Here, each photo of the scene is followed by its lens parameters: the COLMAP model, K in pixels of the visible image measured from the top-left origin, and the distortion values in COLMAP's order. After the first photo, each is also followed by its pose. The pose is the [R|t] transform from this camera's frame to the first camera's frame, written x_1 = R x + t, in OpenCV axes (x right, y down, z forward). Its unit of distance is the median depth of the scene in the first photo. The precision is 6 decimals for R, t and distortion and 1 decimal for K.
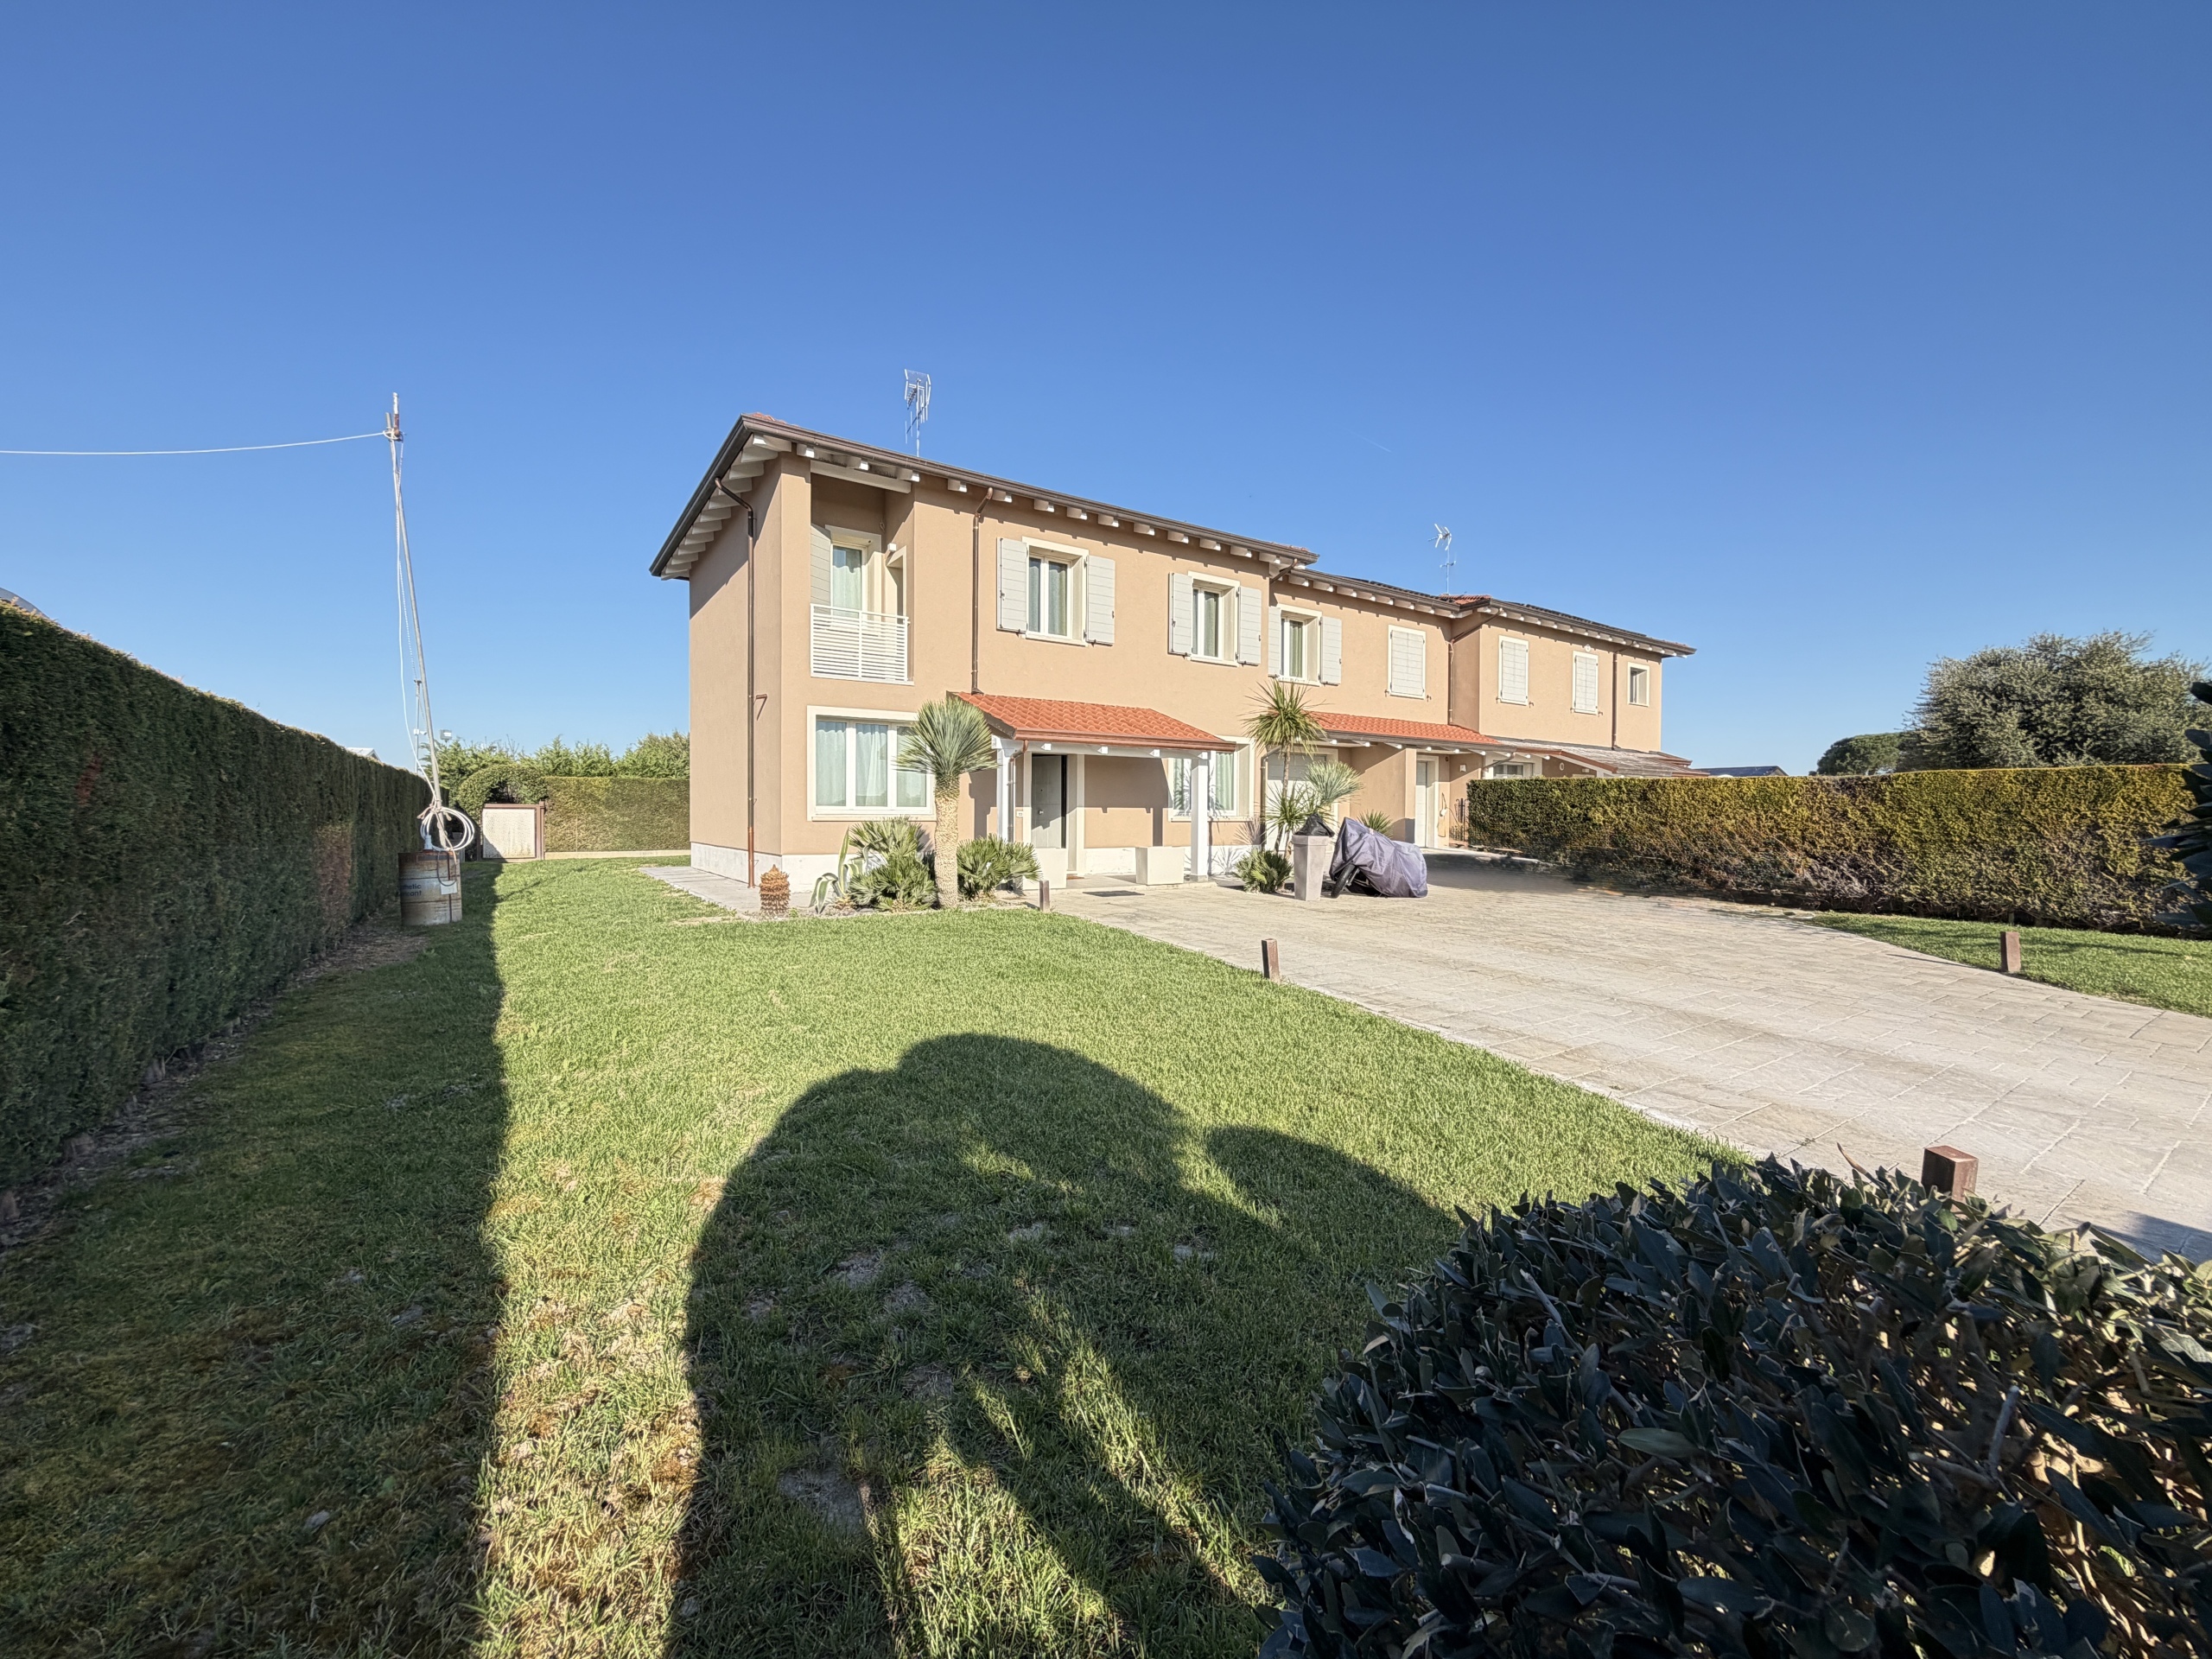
lens RADIAL K [[878.7, 0, 1106.0], [0, 878.7, 829.5], [0, 0, 1]] dist [-0.000657, -0.000168]
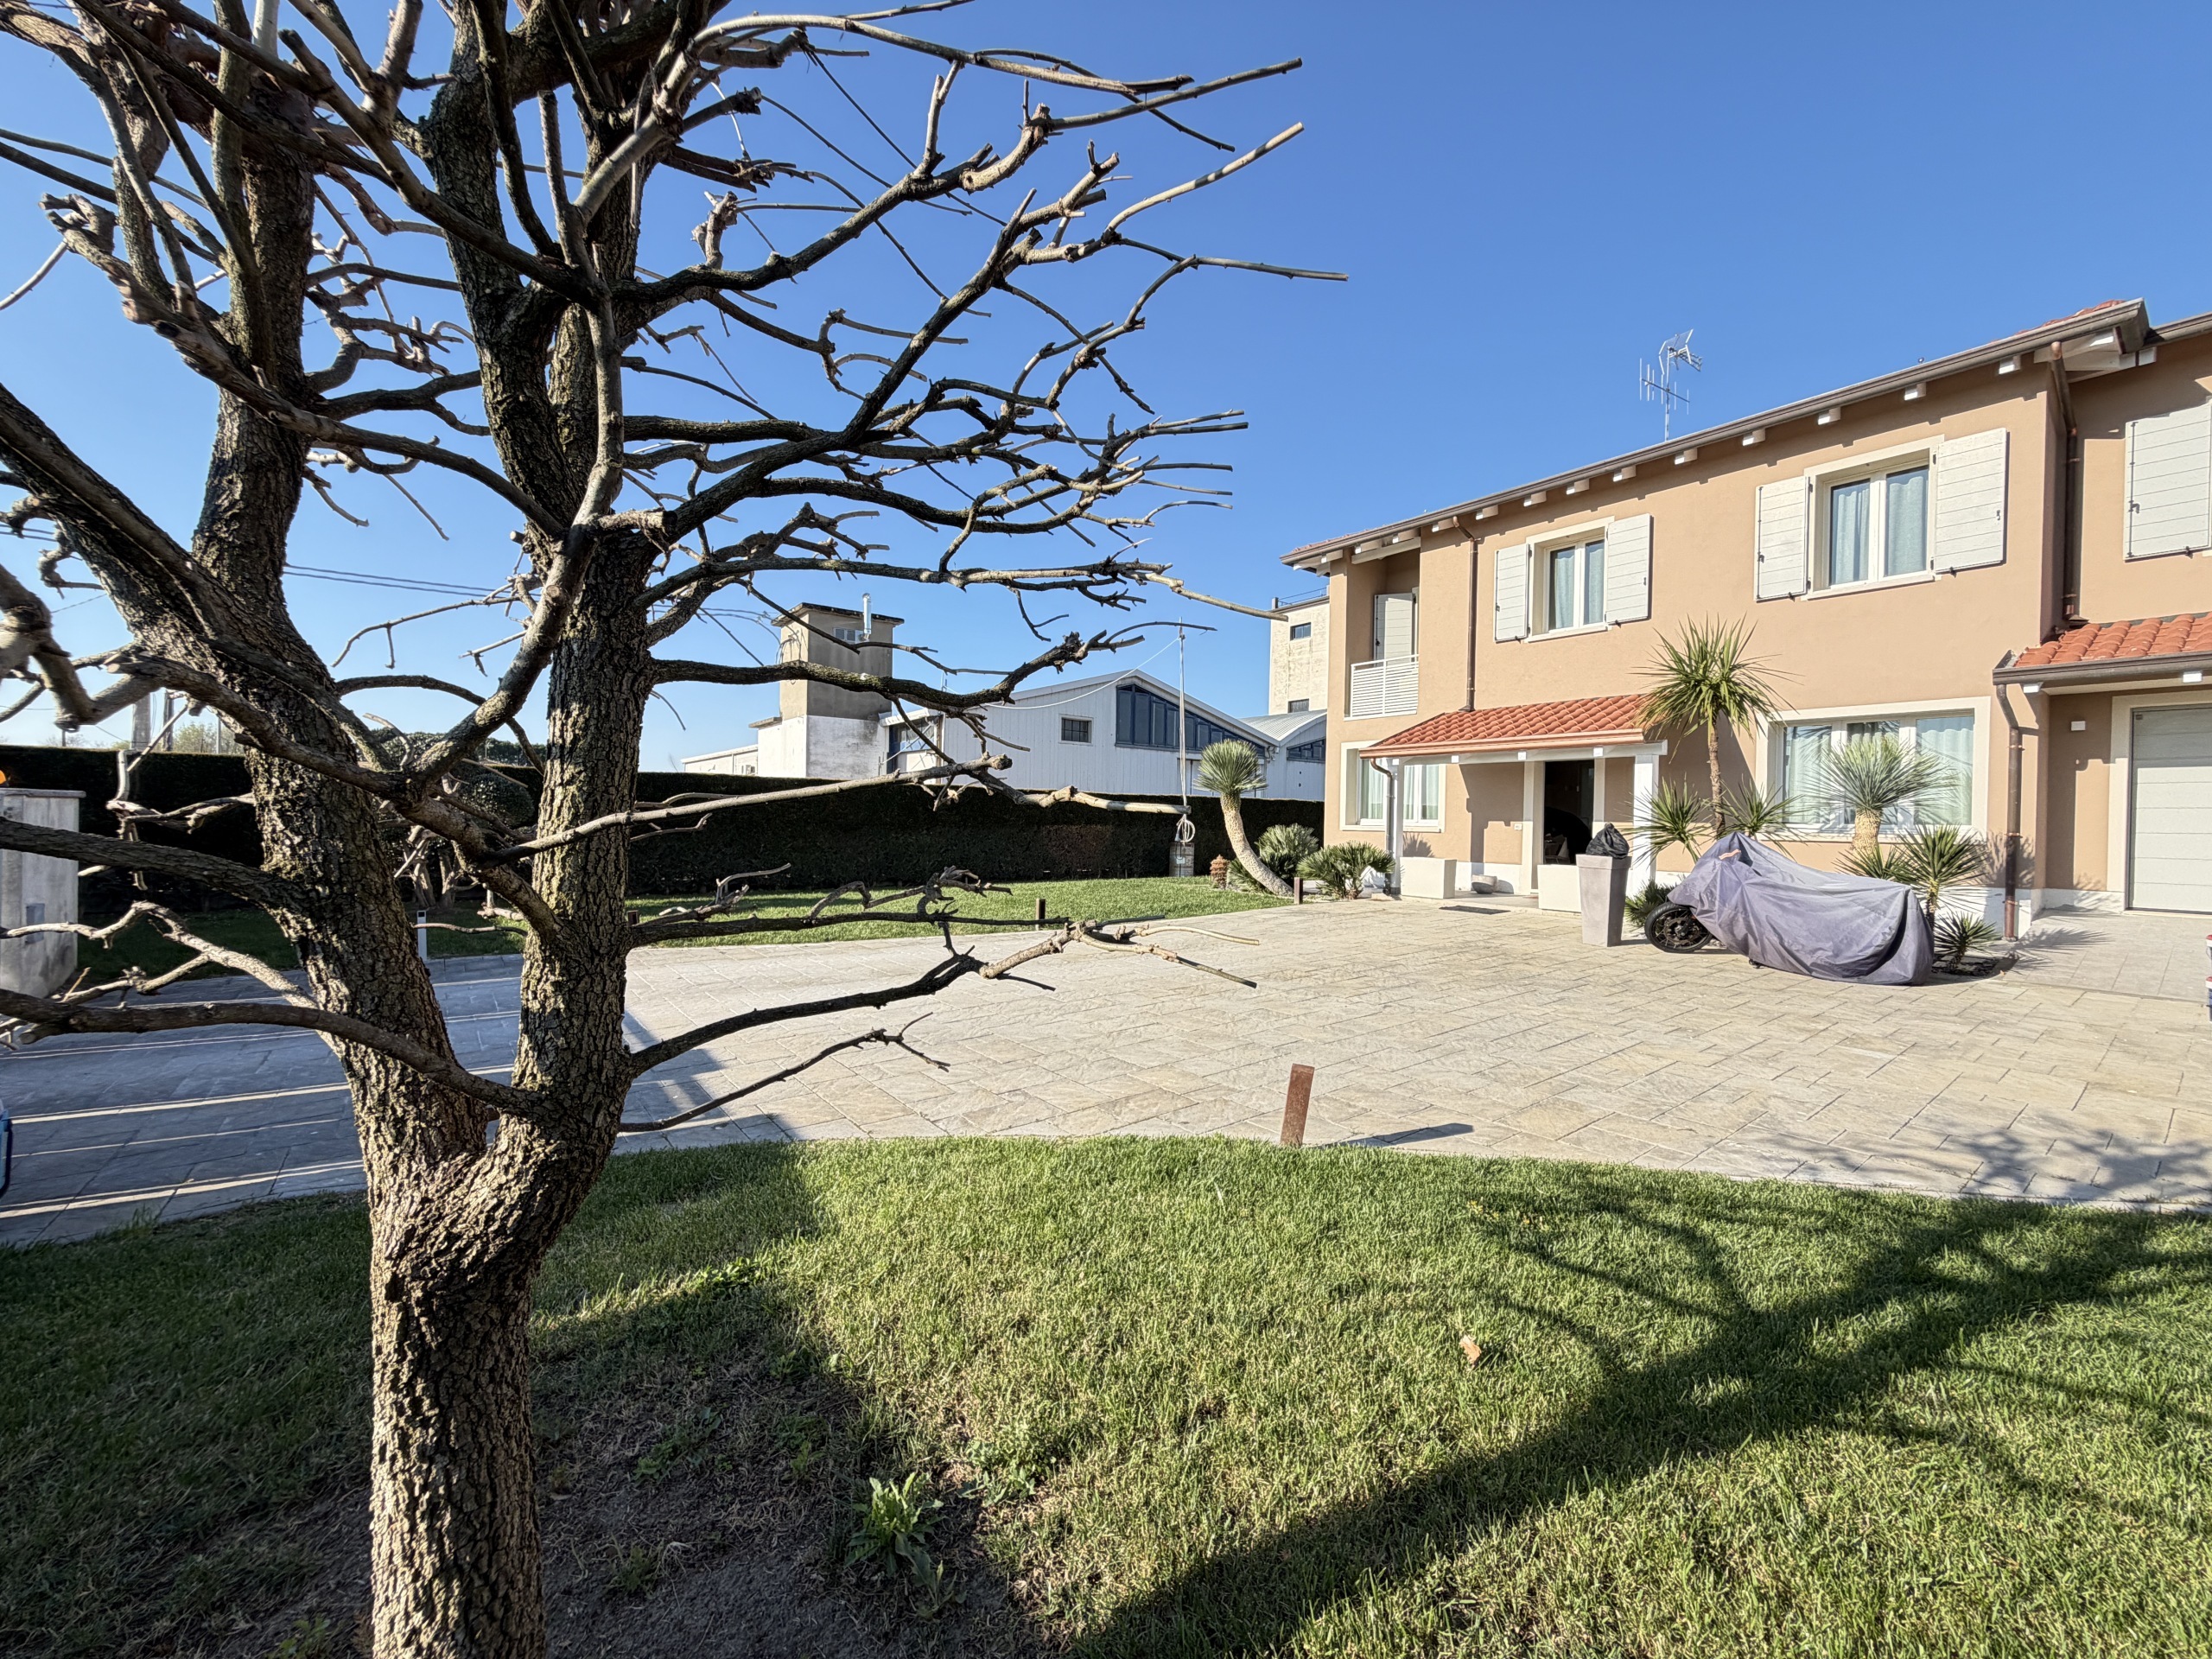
lens RADIAL K [[878.7, 0, 1106.0], [0, 878.7, 829.5], [0, 0, 1]] dist [-0.000657, -0.000168]
pose [[0.043733, 0.005403, -0.999029, 0.853623], [-0.037603, 0.999286, 0.003758, -0.000094], [0.998335, 0.037402, 0.043905, 0.510085]]
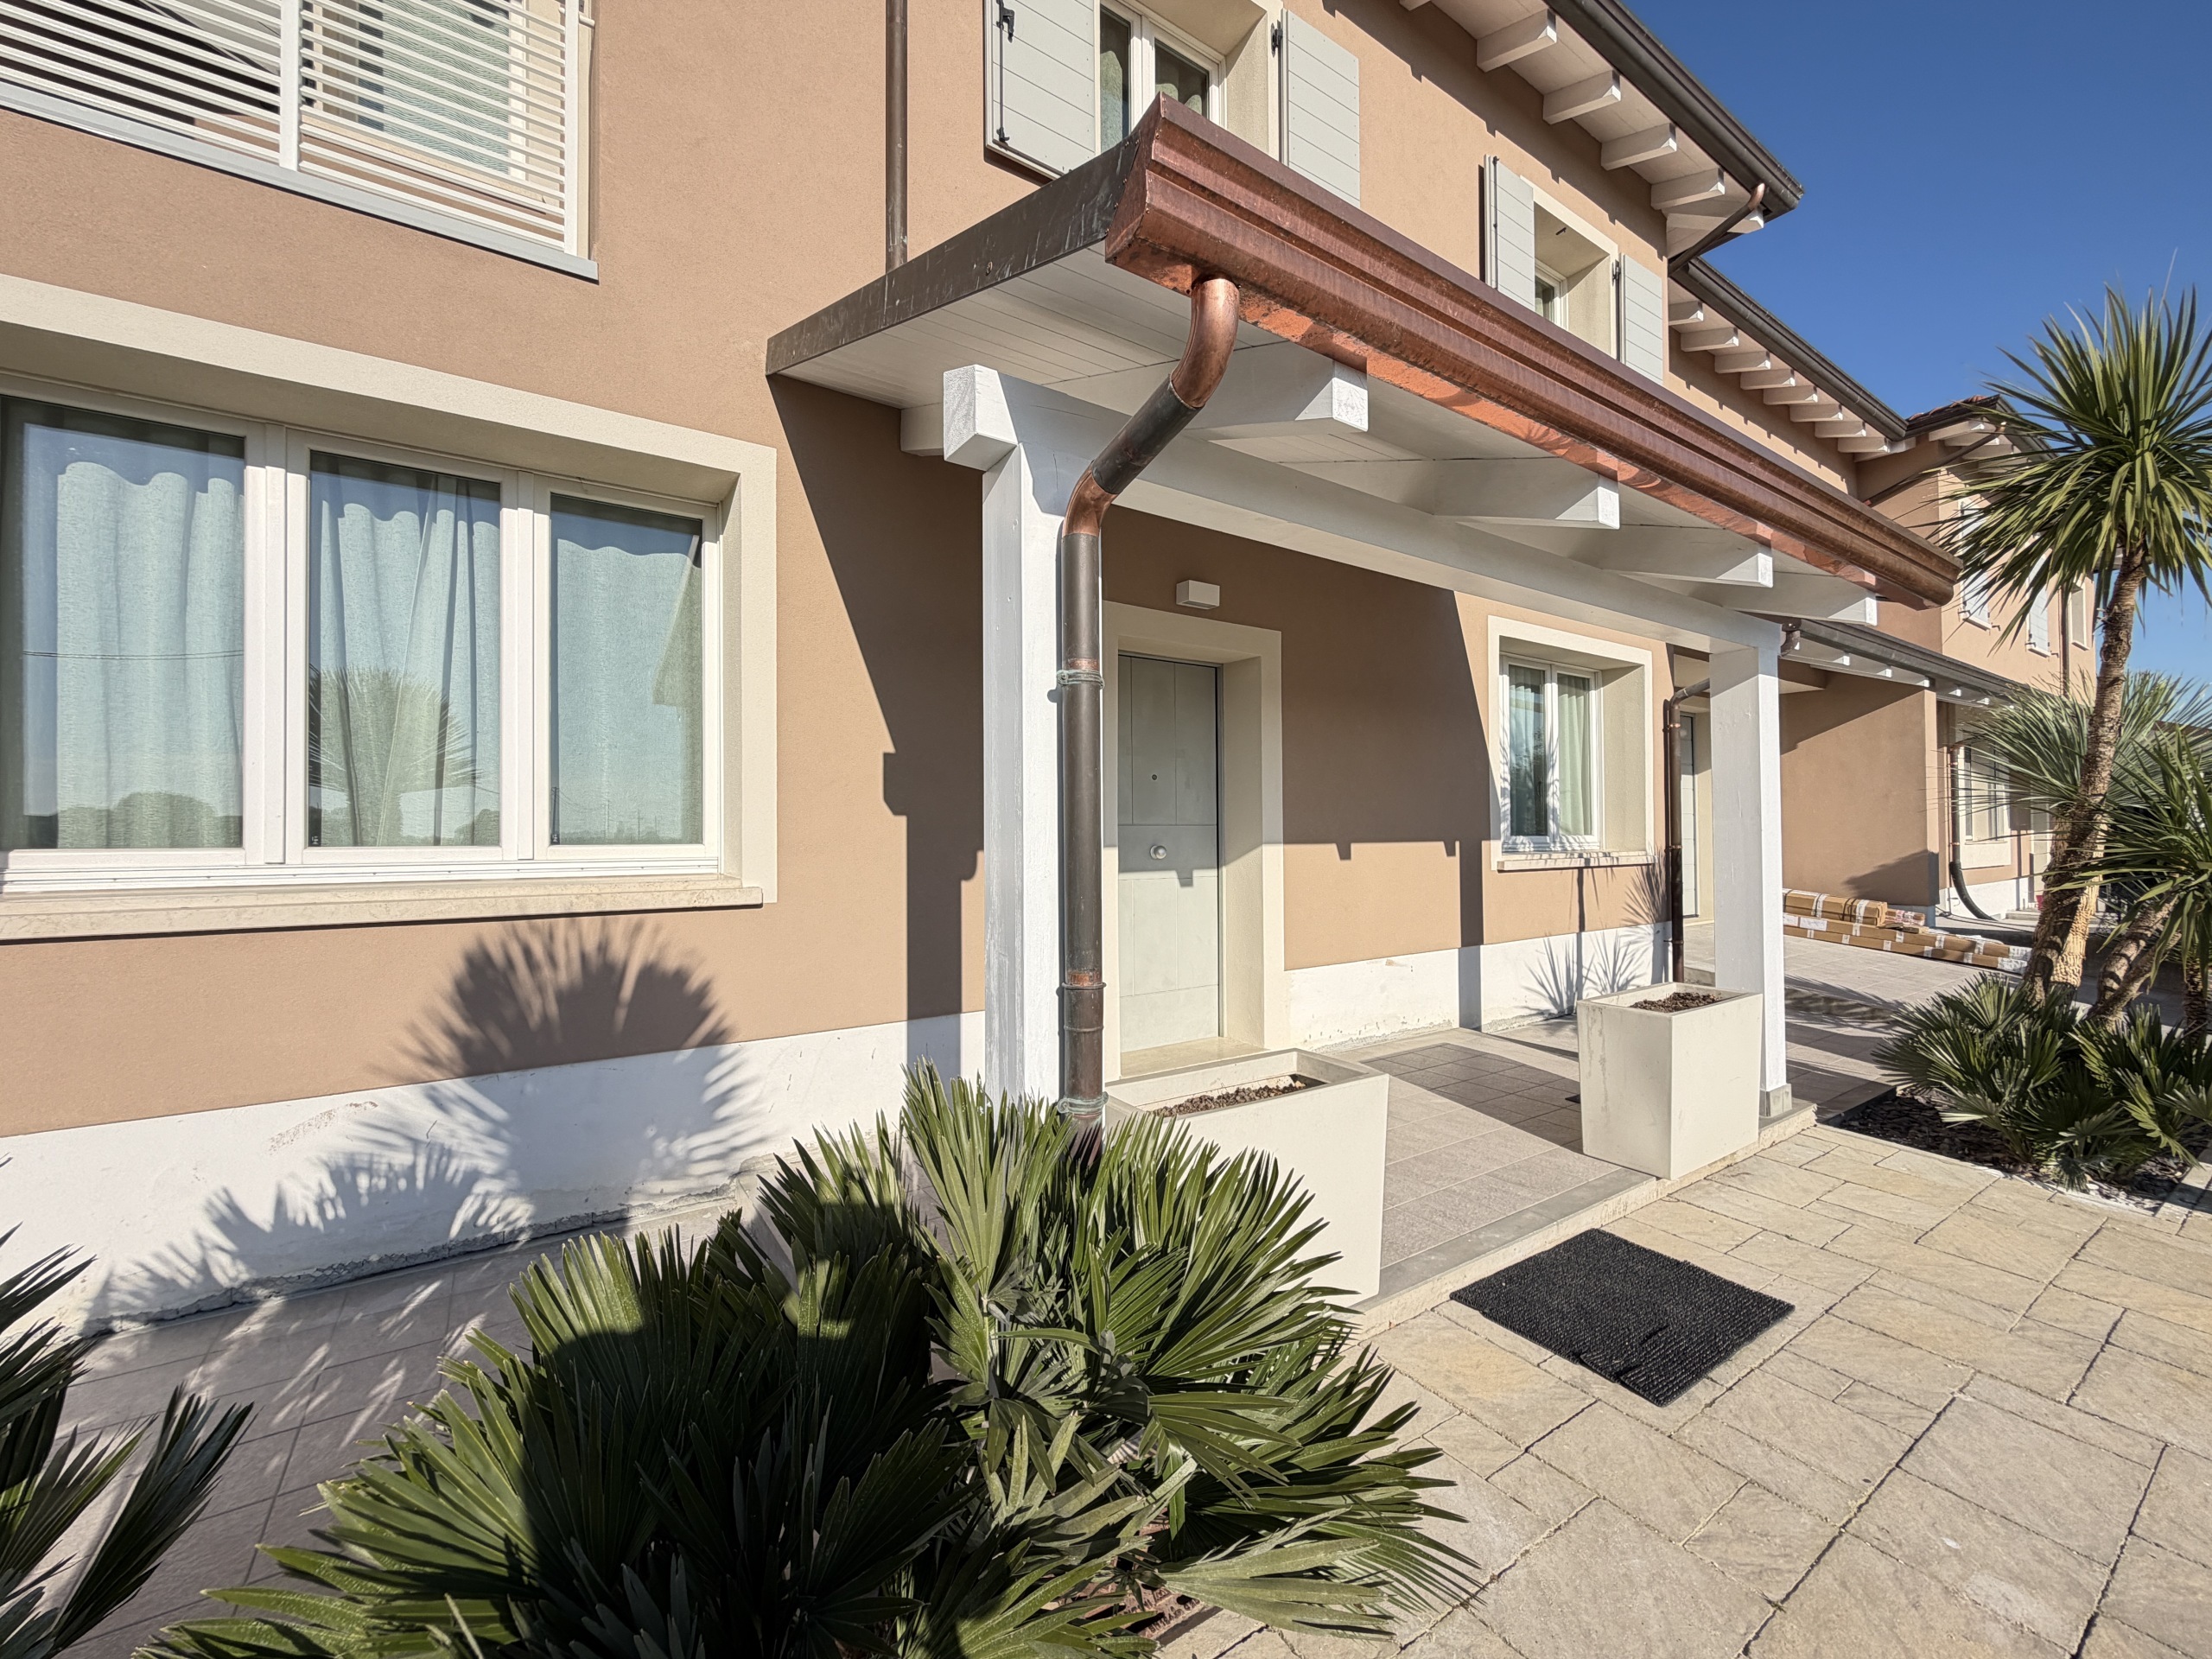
lens RADIAL K [[898.8, 0, 1113.0], [0, 898.8, 826.1], [0, 0, 1]] dist [0.001138, 0.000140]
pose [[0.999883, -0.015294, 0.000715, -0.087609], [0.015309, 0.999372, -0.031971, -0.020547], [-0.000226, 0.031979, 0.999489, 0.732742]]
